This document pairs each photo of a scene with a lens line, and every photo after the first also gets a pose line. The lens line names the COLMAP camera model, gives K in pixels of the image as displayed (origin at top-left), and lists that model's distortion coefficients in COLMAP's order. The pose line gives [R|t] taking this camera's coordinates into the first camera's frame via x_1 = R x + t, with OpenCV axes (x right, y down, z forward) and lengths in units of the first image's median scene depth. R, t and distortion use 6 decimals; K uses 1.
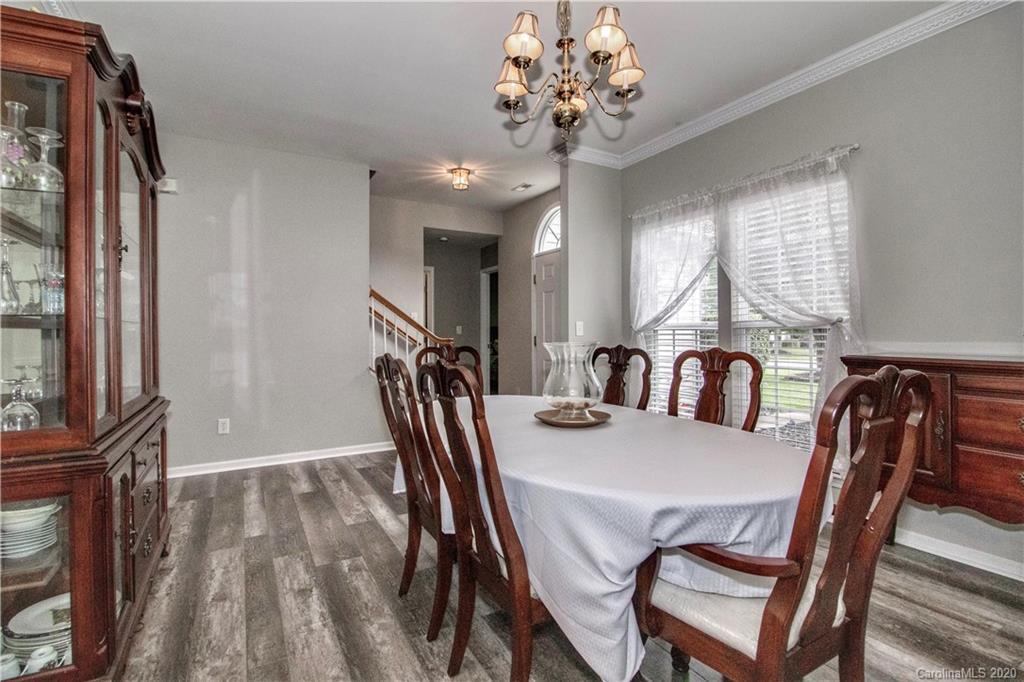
lens RADIAL K [[487.3, 0, 511.4], [0, 487.3, 336.4], [0, 0, 1]] dist [-0.015043, 0.000016]
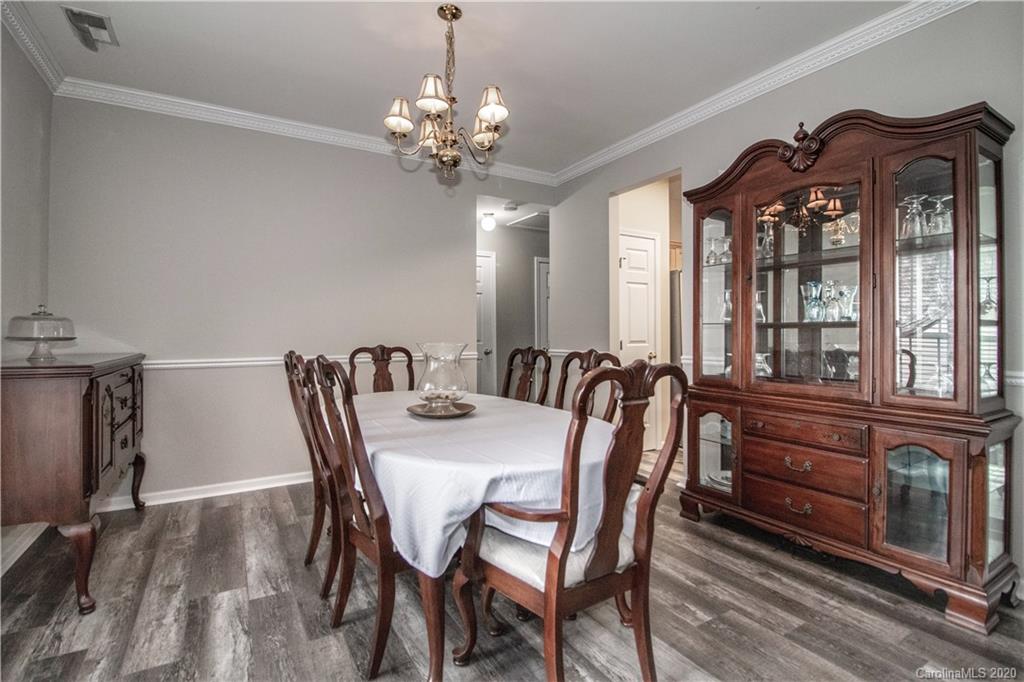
lens RADIAL K [[487.3, 0, 526.9], [0, 487.3, 336.0], [0, 0, 1]] dist [-0.015043, 0.000016]
pose [[-0.998267, 0.005572, -0.058585, -0.001518], [0.004931, 0.999927, 0.011068, -0.013605], [0.058643, 0.010760, -0.998221, 2.053146]]
